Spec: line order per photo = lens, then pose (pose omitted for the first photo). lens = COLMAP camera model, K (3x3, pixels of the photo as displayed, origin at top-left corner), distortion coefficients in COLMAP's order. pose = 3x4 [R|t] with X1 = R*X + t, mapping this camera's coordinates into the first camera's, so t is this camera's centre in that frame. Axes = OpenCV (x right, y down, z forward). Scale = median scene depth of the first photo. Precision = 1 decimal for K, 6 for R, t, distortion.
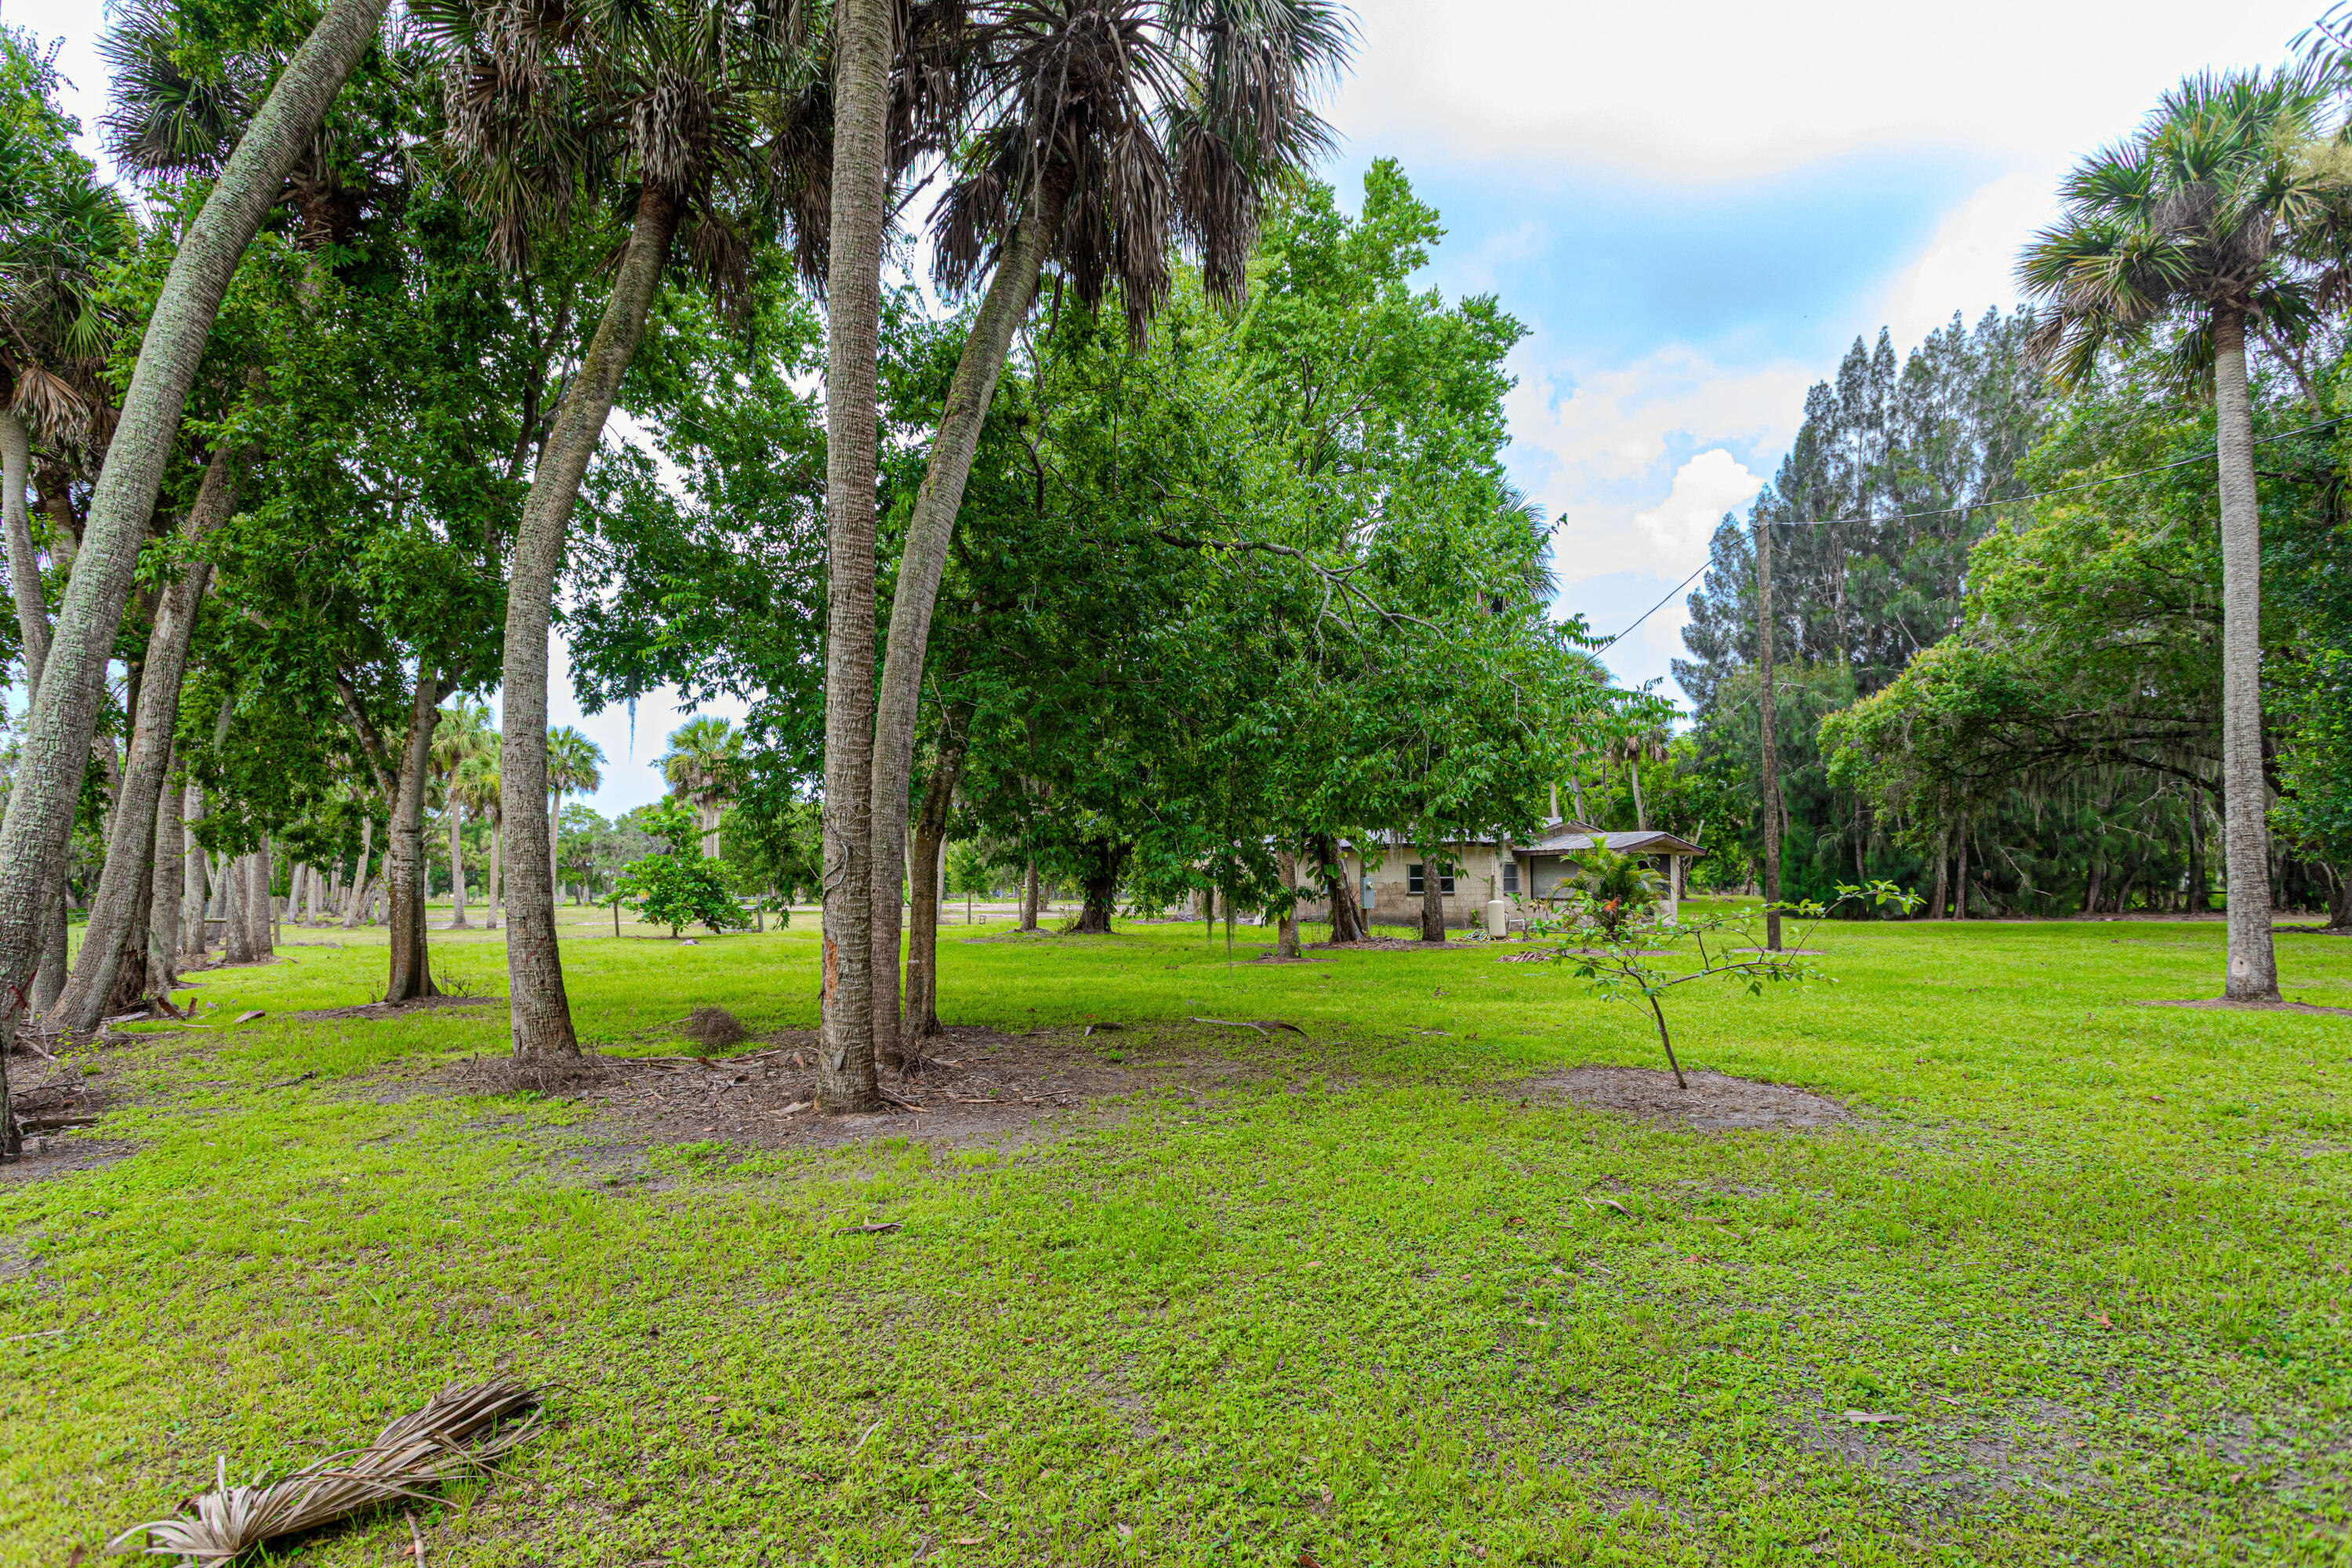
lens RADIAL K [[1199.9, 0, 1172.7], [0, 1199.9, 876.7], [0, 0, 1]] dist [0.000717, 0.001620]
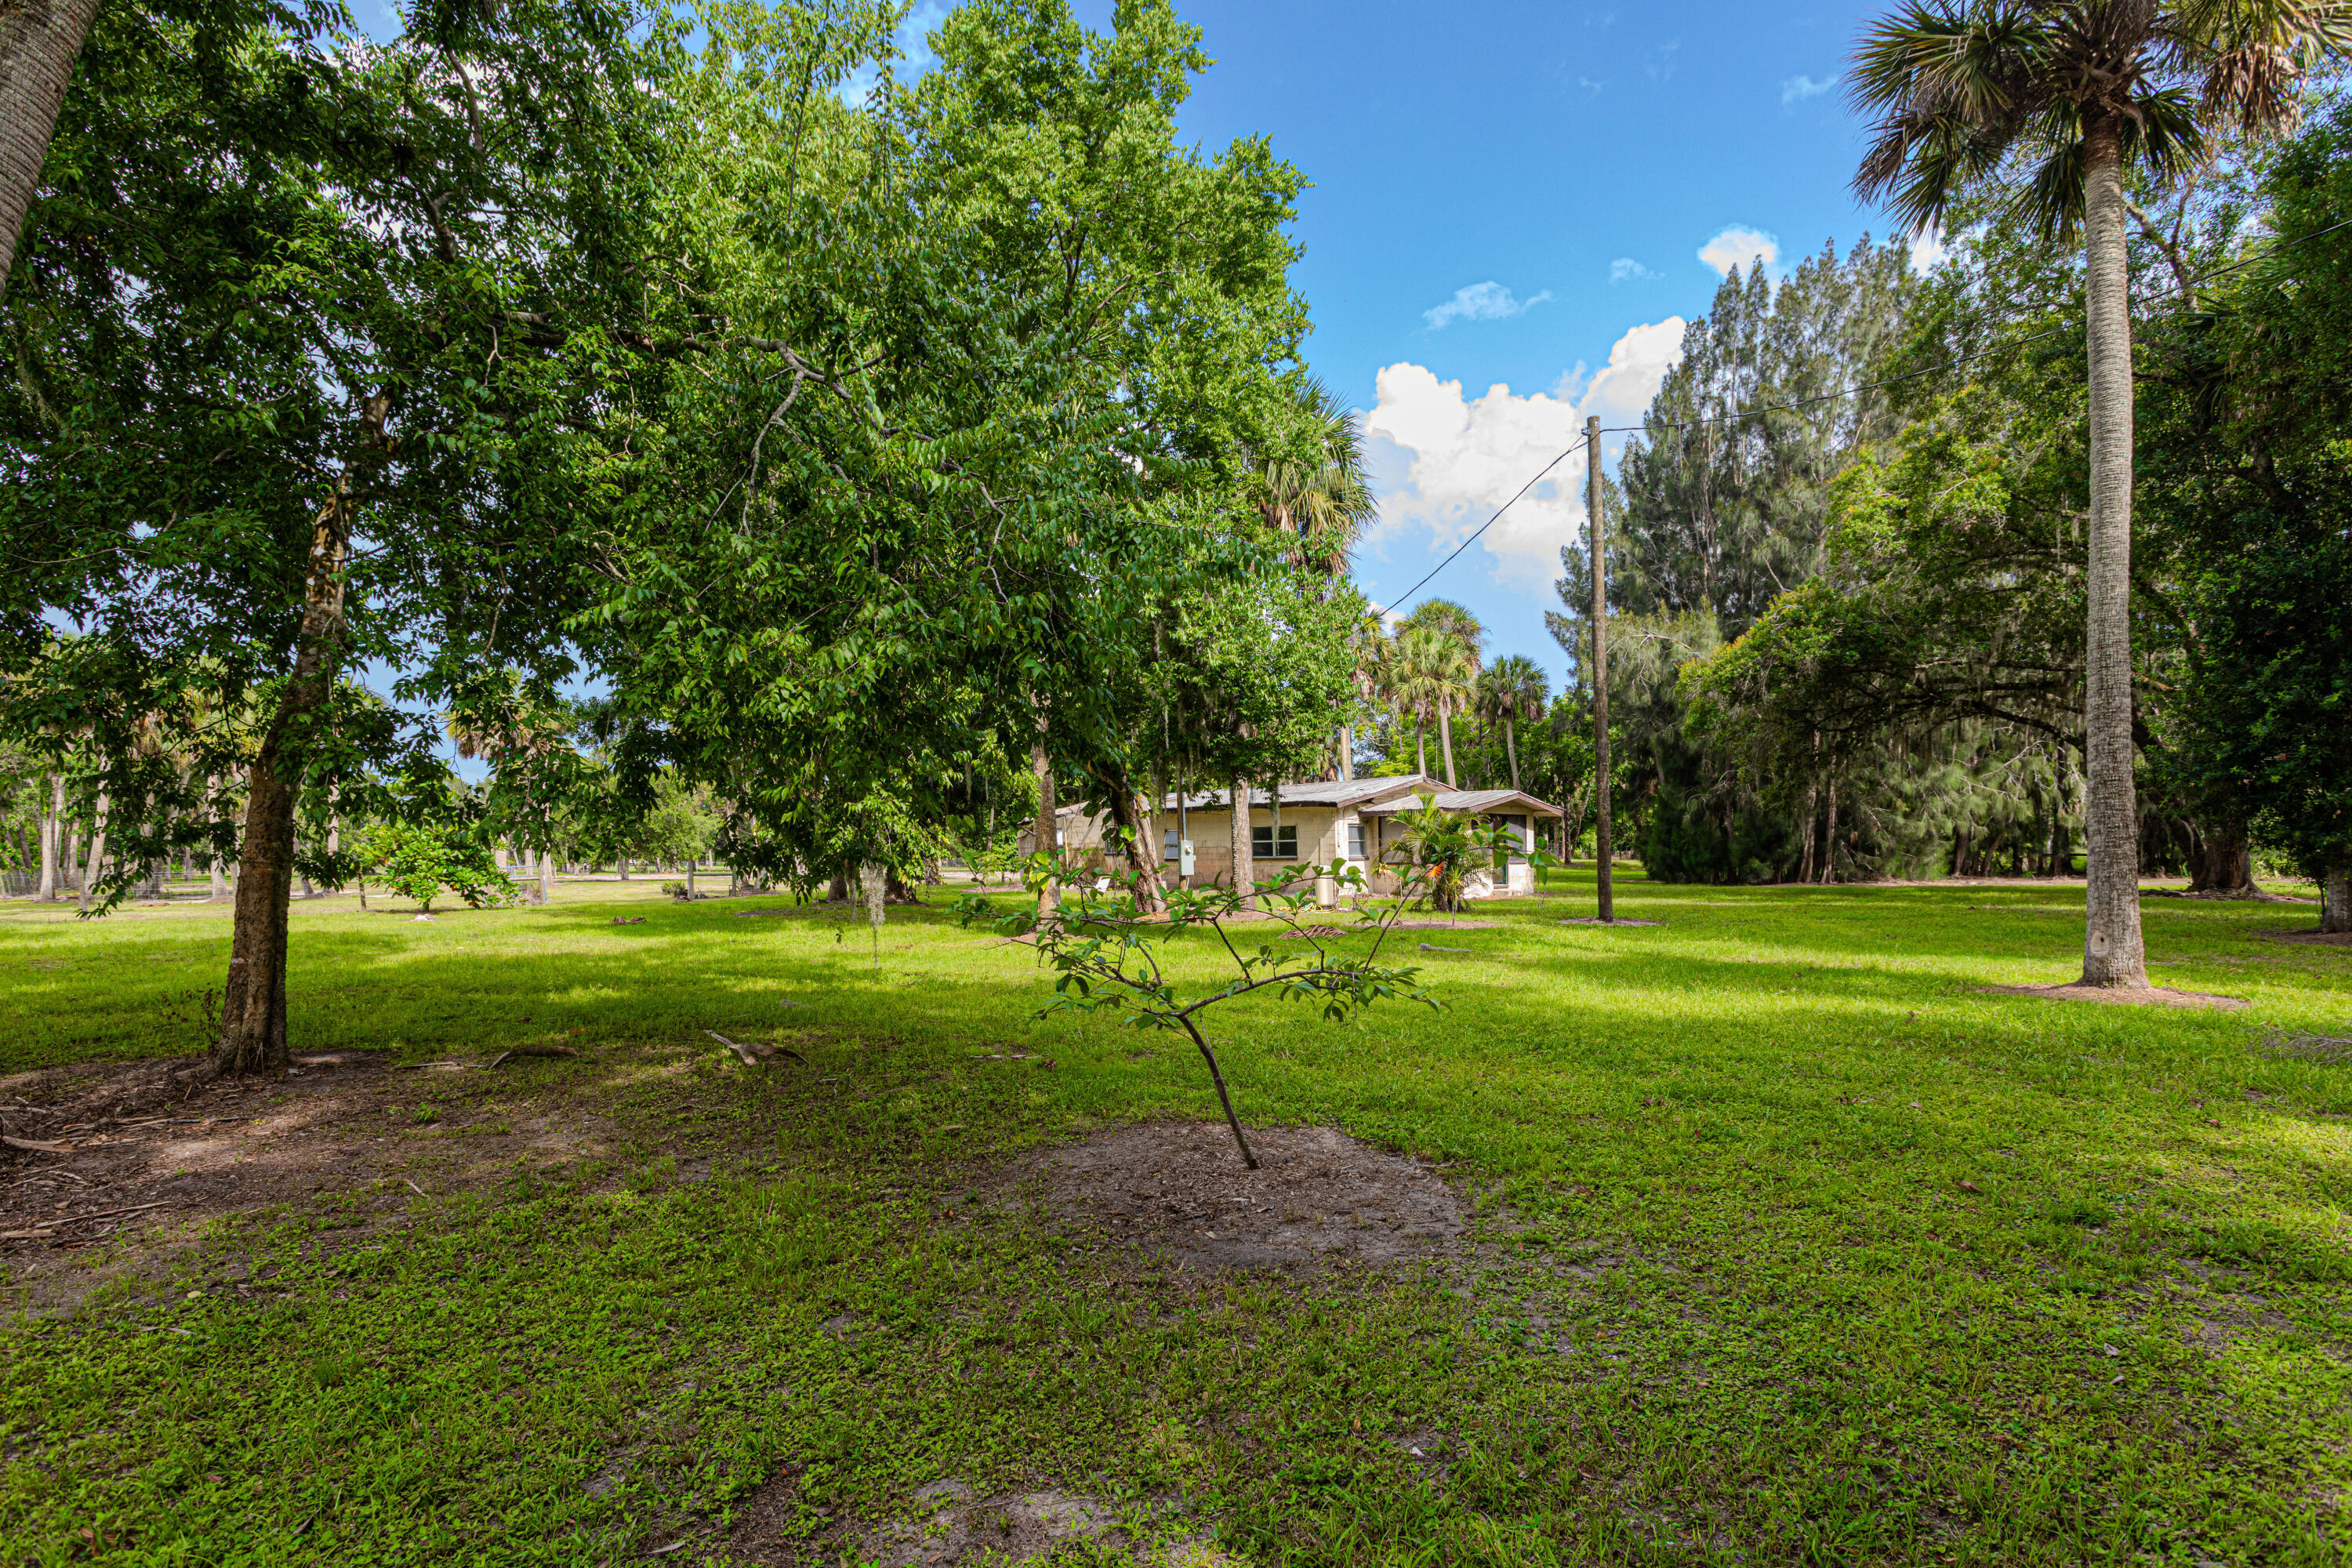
lens RADIAL K [[1199.0, 0, 1182.2], [0, 1199.0, 874.4], [0, 0, 1]] dist [0.001605, 0.001172]
pose [[0.997296, -0.004531, 0.073355, 0.154808], [0.002568, 0.999637, 0.026832, 0.003613], [-0.073450, -0.026572, 0.996945, 0.174745]]
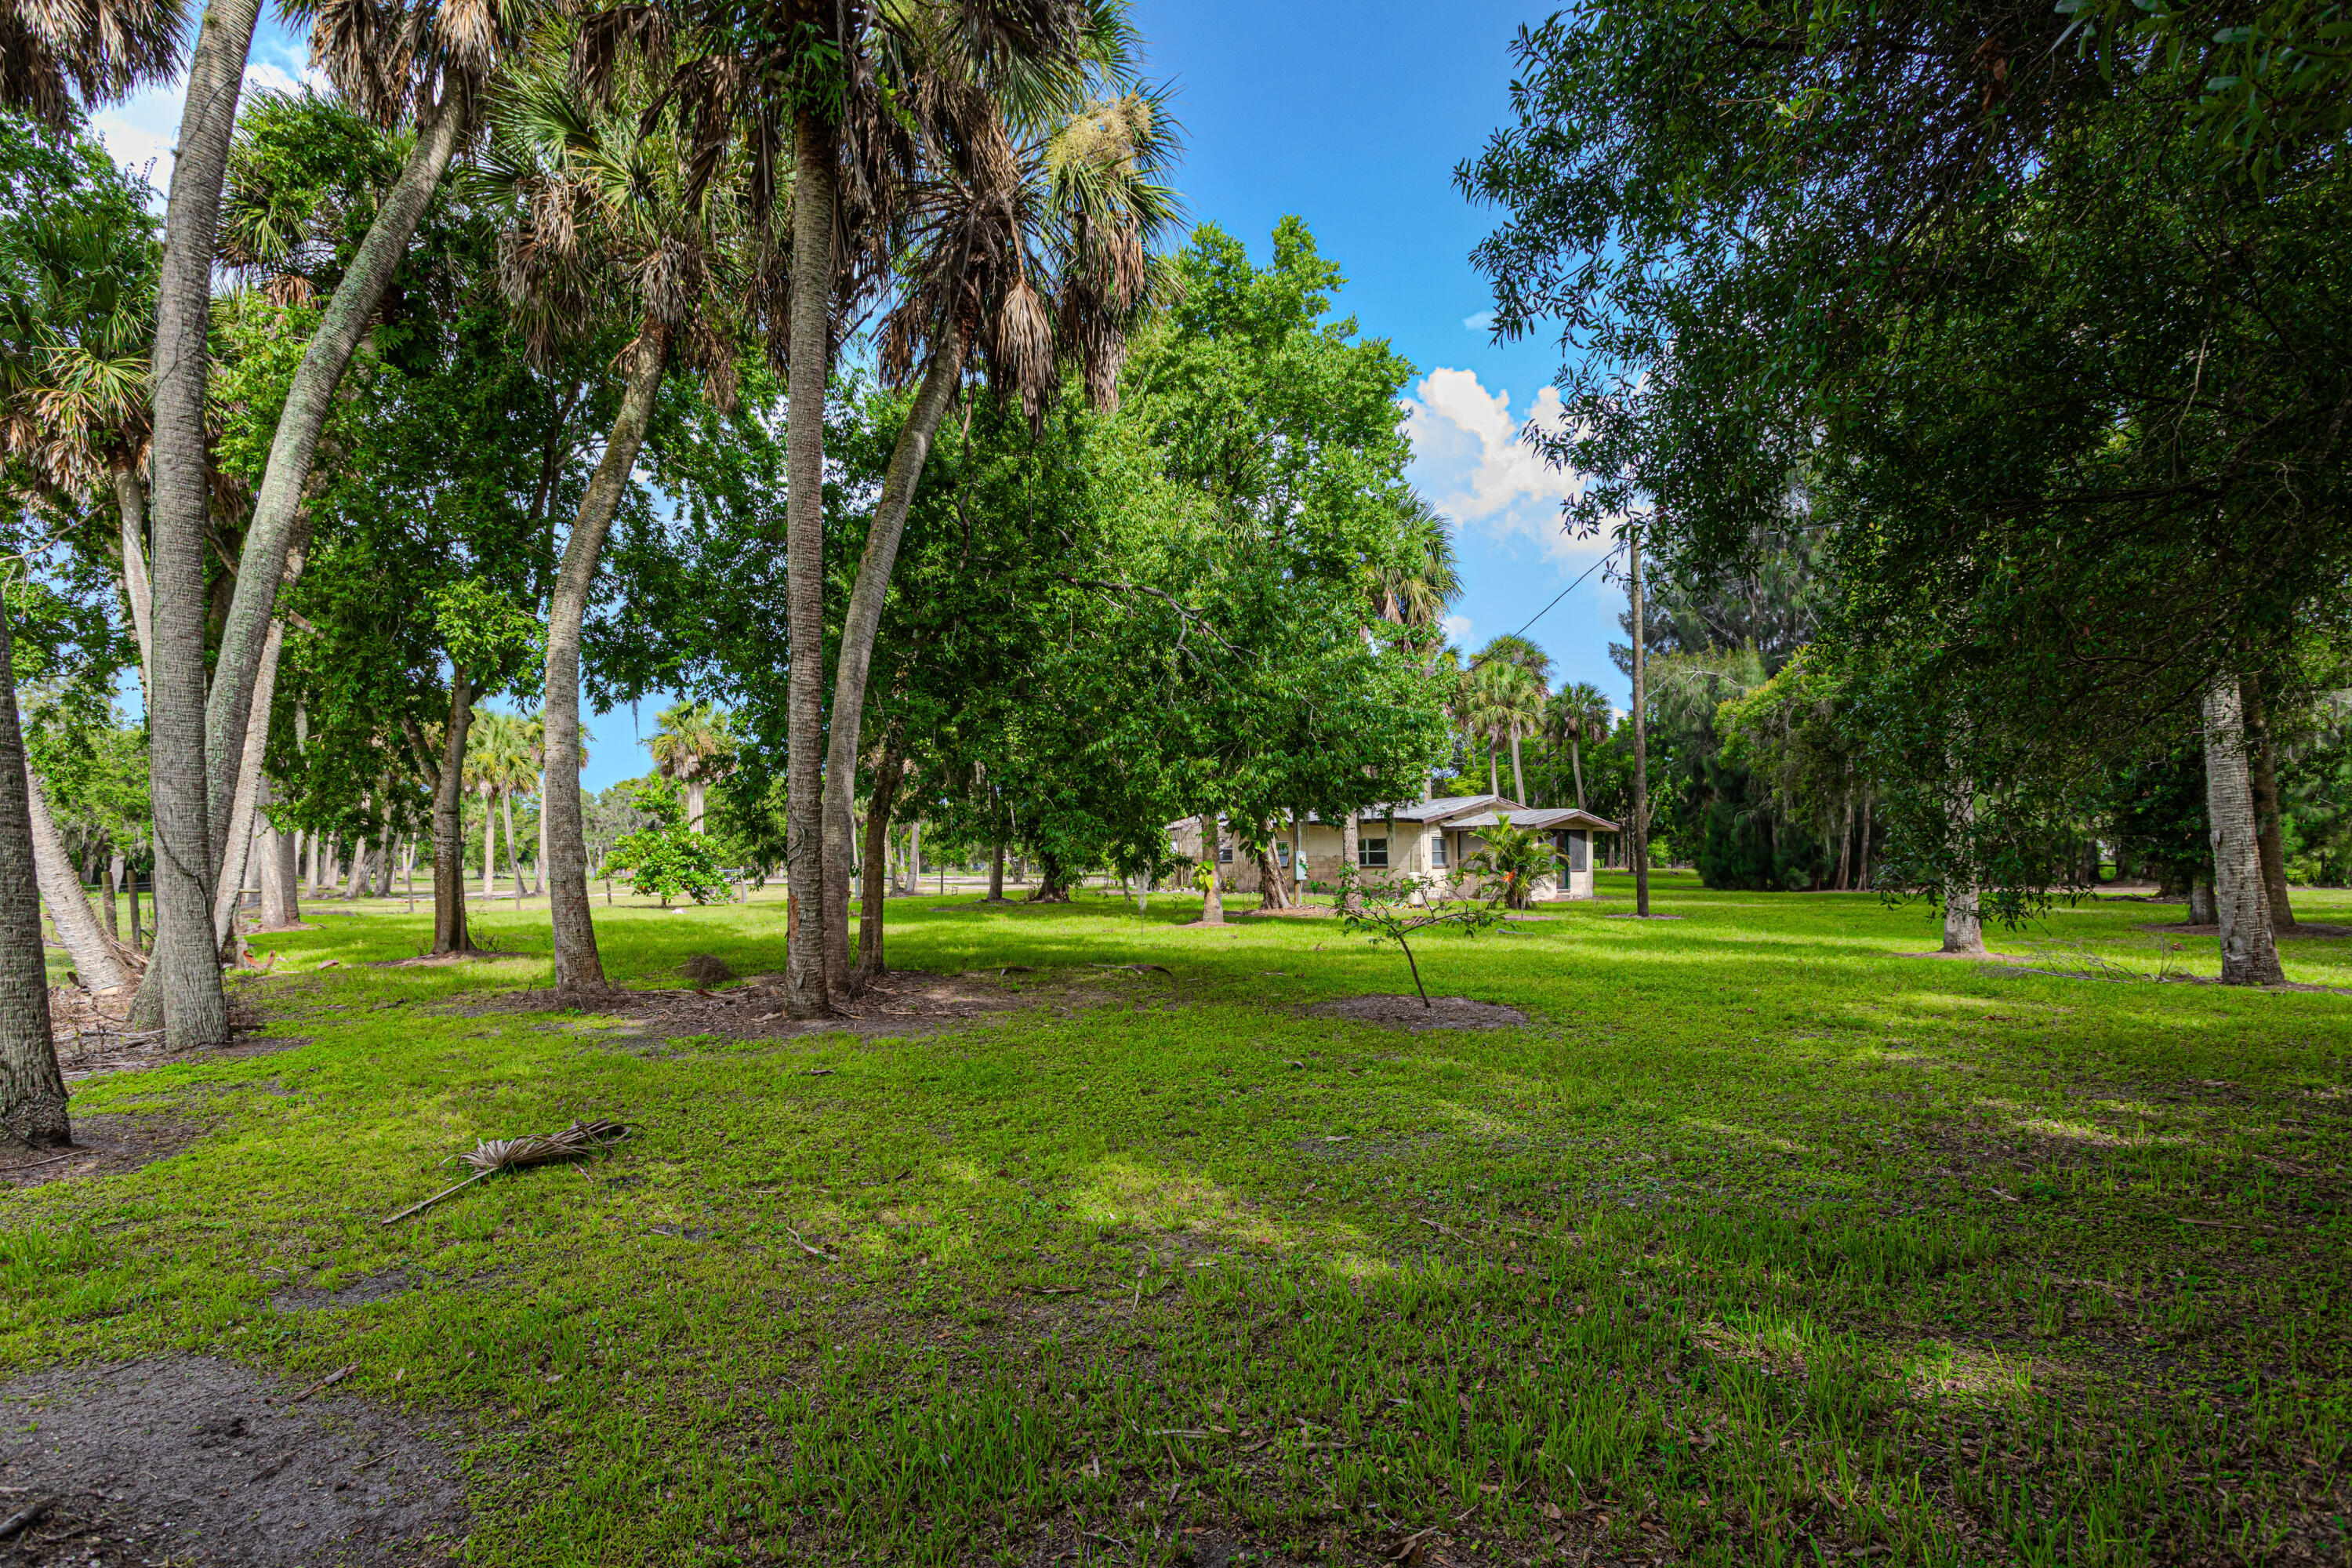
lens RADIAL K [[1199.9, 0, 1172.7], [0, 1199.9, 876.7], [0, 0, 1]] dist [0.000717, 0.001620]
pose [[0.999930, 0.000434, 0.011807, 0.054313], [-0.000700, 0.999746, 0.022505, -0.000649], [-0.011794, -0.022511, 0.999677, -0.156490]]
